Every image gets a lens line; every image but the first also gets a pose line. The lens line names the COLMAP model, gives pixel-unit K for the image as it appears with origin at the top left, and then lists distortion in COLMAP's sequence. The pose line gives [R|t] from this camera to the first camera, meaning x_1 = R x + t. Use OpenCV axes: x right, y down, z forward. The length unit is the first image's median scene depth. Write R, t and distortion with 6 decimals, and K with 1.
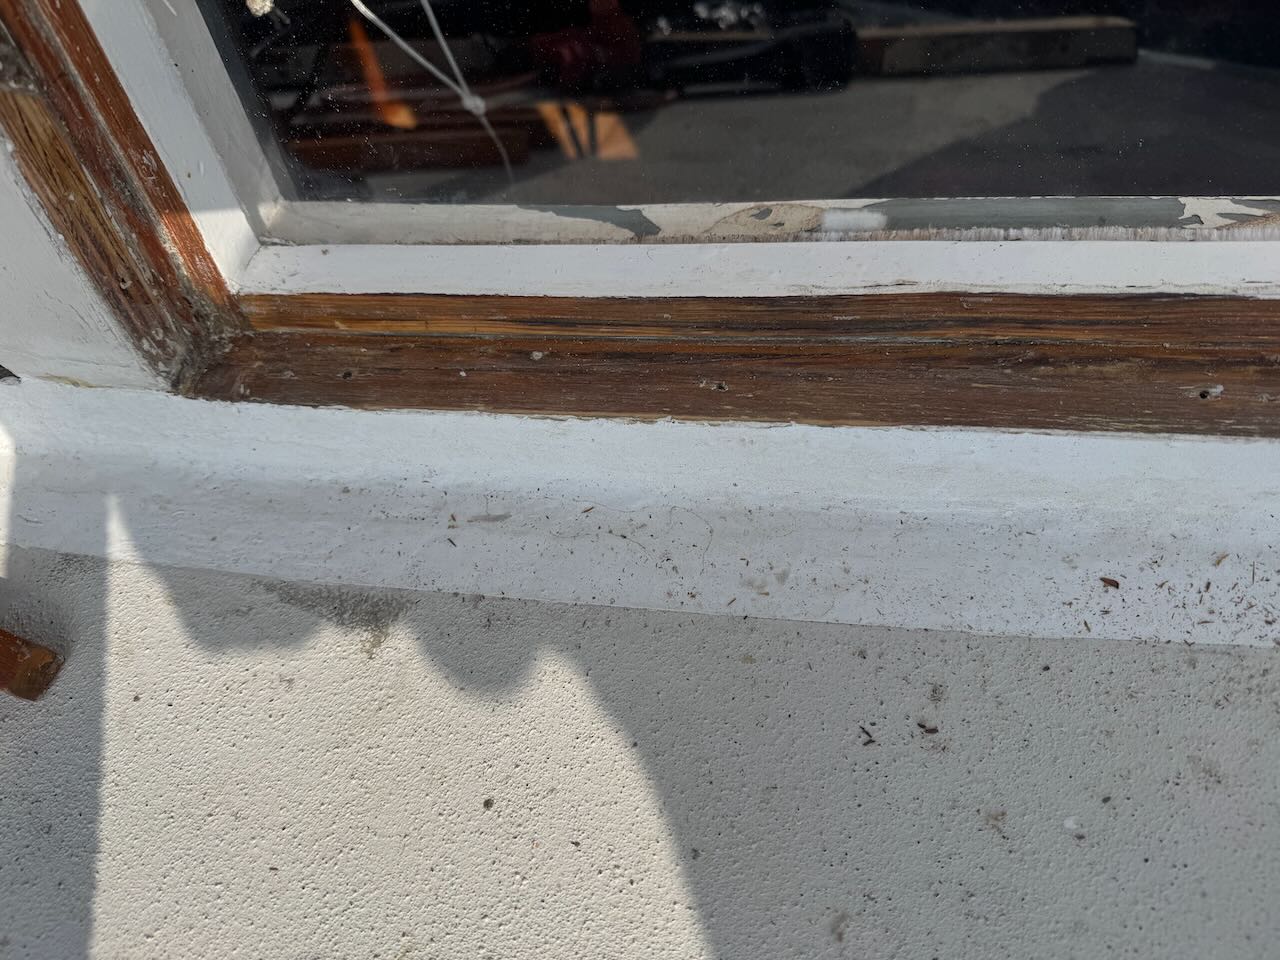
lens RADIAL K [[910.9, 0, 645.1], [0, 910.9, 480.2], [0, 0, 1]] dist [0.009216, -0.030902]
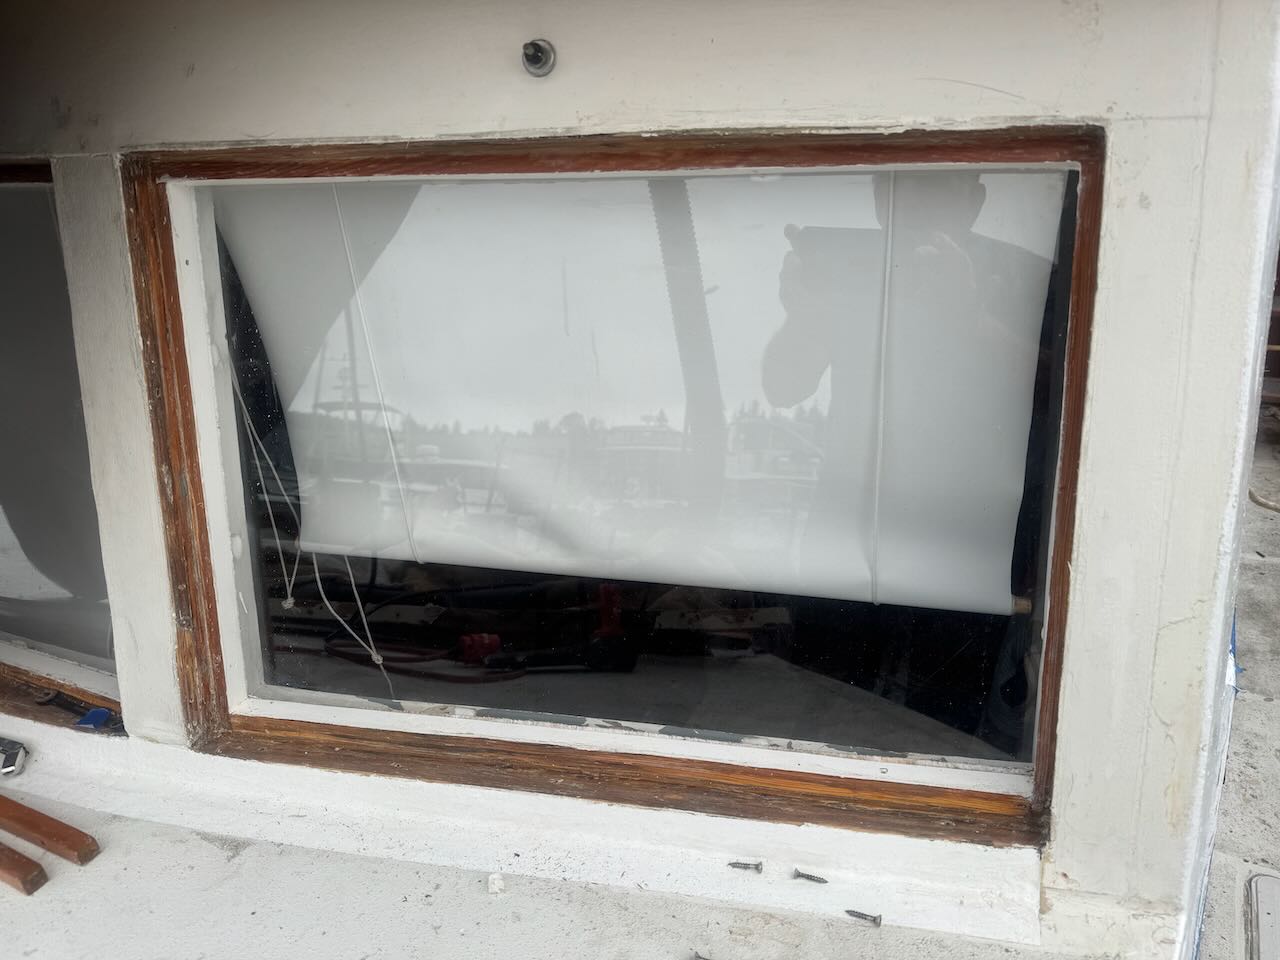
lens RADIAL K [[910.9, 0, 641.1], [0, 910.9, 476.6], [0, 0, 1]] dist [0.009216, -0.030902]
pose [[0.992508, 0.111075, -0.050886, 0.789104], [-0.120132, 0.811367, -0.572060, 0.614982], [-0.022254, 0.573887, 0.818632, -1.574751]]
